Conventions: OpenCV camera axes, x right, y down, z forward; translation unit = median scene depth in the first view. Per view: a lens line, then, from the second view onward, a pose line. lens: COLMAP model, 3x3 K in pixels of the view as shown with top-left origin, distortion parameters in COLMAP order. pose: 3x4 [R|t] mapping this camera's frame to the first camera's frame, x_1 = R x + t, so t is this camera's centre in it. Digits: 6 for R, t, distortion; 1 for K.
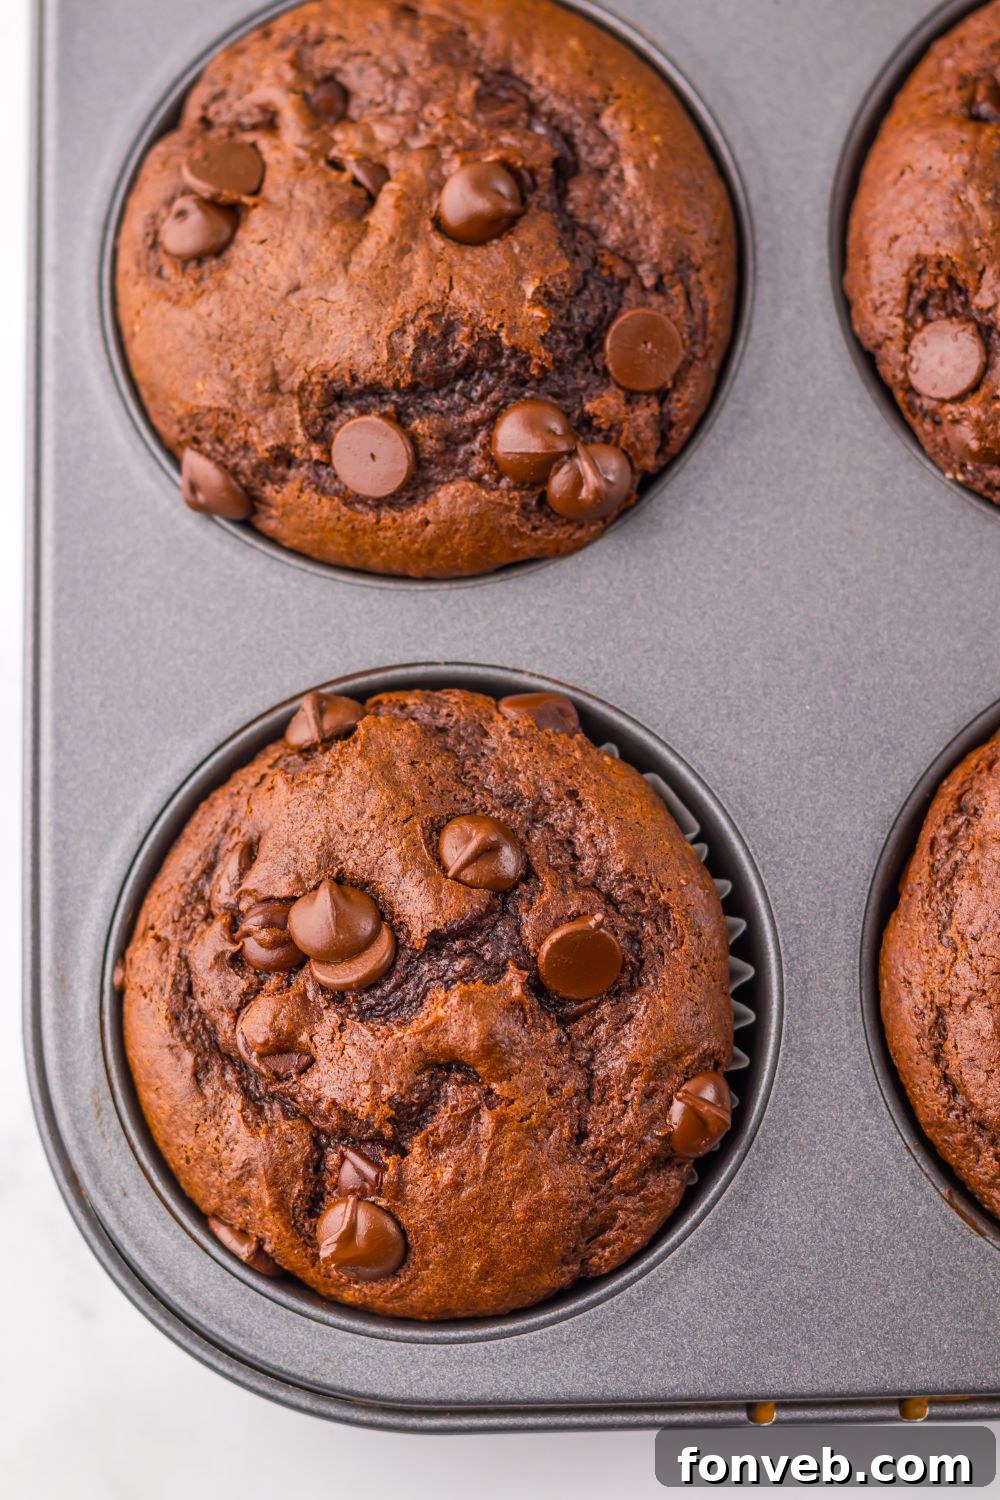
lens RADIAL K [[3750.7, 0, 542.9], [0, 3750.7, 789.0], [0, 0, 1]] dist [-0.108356, -0.385258]
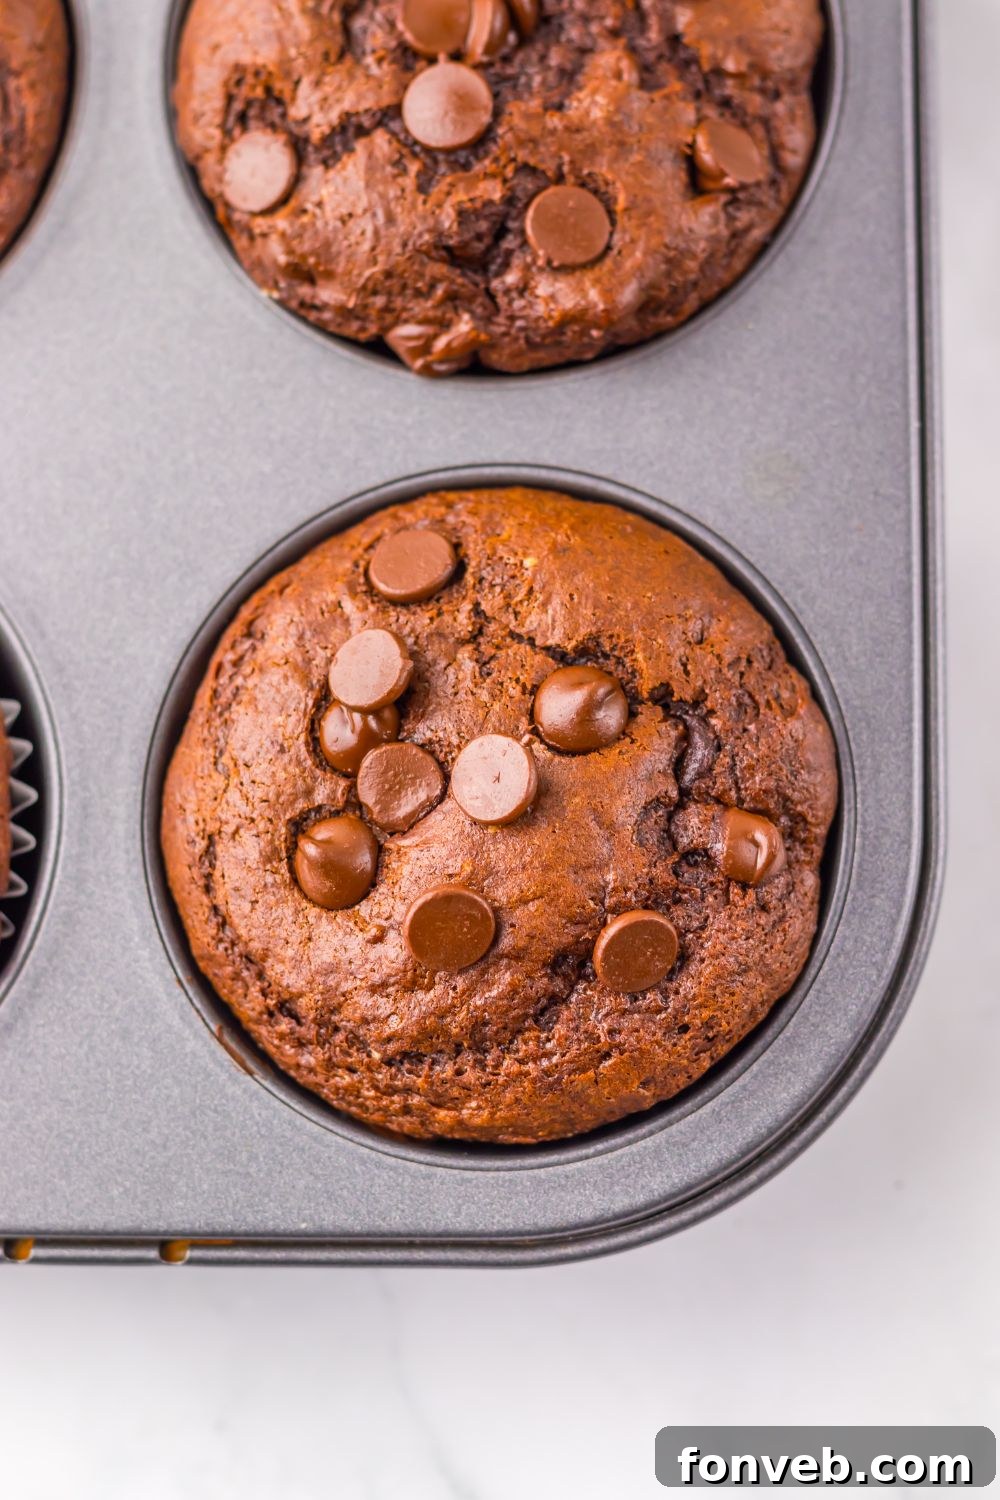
lens RADIAL K [[3750.7, 0, 542.9], [0, 3750.7, 789.0], [0, 0, 1]] dist [-0.108356, -0.385258]
pose [[0.999474, 0.032415, 0.000777, 0.186617], [-0.032418, 0.999460, 0.005326, 0.037587], [-0.000604, -0.005349, 0.999986, 0.032202]]
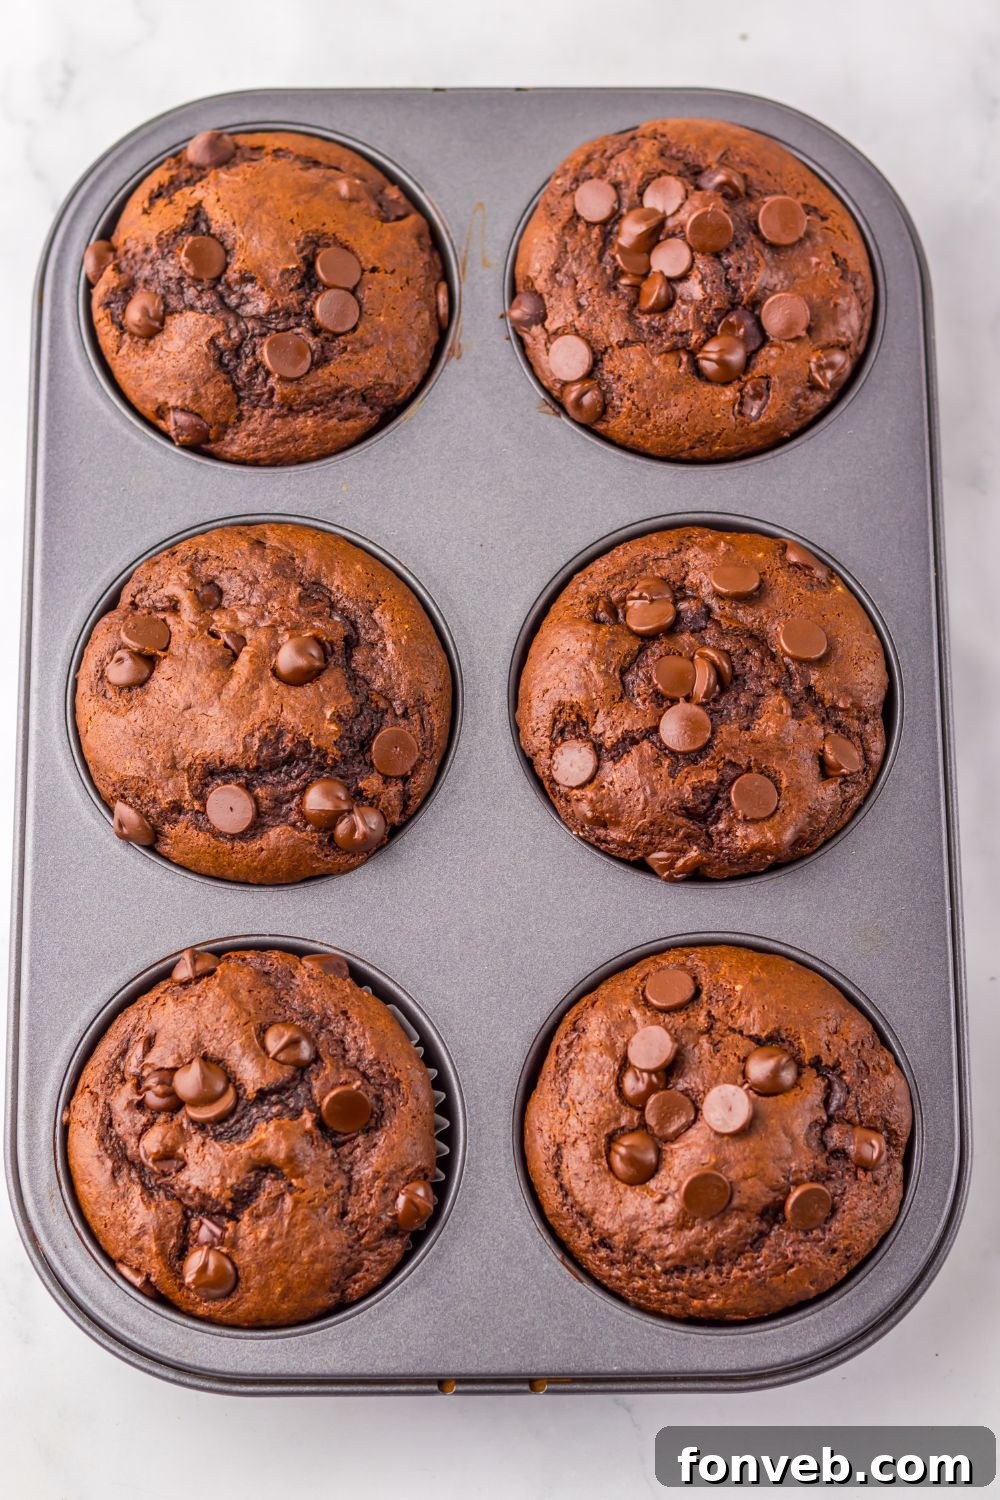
lens RADIAL K [[3750.7, 0, 542.9], [0, 3750.7, 789.0], [0, 0, 1]] dist [-0.108356, -0.385258]
pose [[0.996578, 0.035618, 0.074592, -0.032032], [-0.026695, 0.992729, -0.117371, 0.095723], [-0.078230, 0.114978, 0.990283, -0.673891]]
